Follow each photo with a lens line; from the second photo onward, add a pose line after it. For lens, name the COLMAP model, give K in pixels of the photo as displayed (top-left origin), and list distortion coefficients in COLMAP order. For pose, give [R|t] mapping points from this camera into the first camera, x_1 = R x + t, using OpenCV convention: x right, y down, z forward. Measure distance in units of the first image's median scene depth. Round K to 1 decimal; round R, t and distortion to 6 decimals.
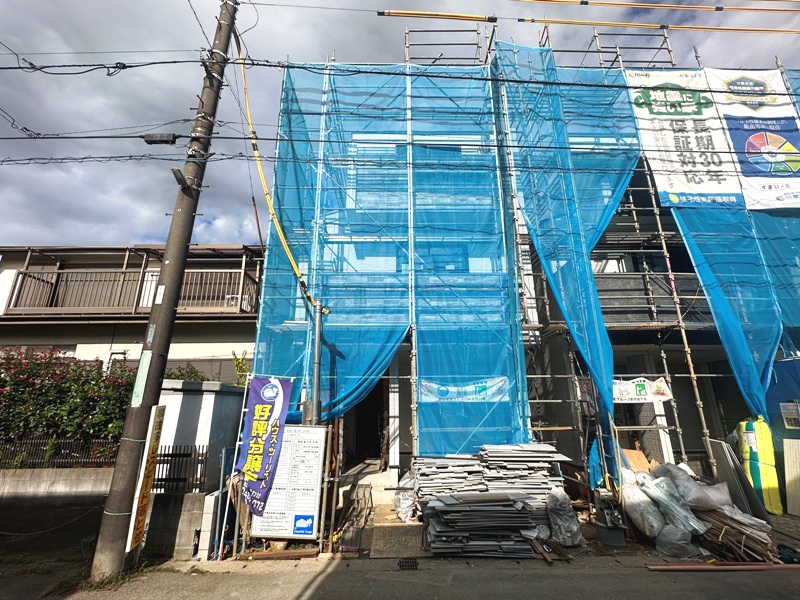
lens RADIAL K [[369.7, 0, 399.1], [0, 369.7, 298.9], [0, 0, 1]] dist [-0.004402, 0.001278]
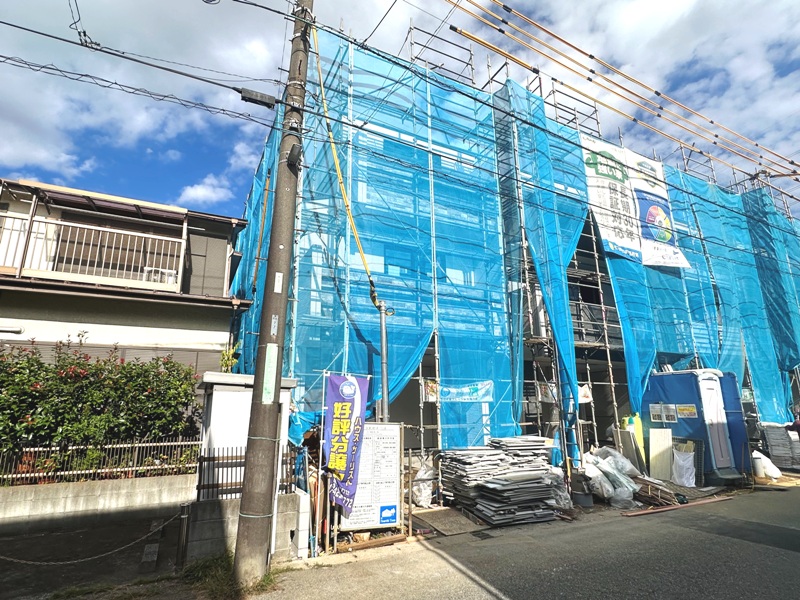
lens RADIAL K [[409.0, 0, 385.5], [0, 409.0, 311.2], [0, 0, 1]] dist [-0.000370, -0.000732]
pose [[0.910605, 0.096359, 0.401886, -0.551586], [-0.117830, 0.992611, 0.028988, -0.001675], [-0.396124, -0.073751, 0.915231, -0.022247]]
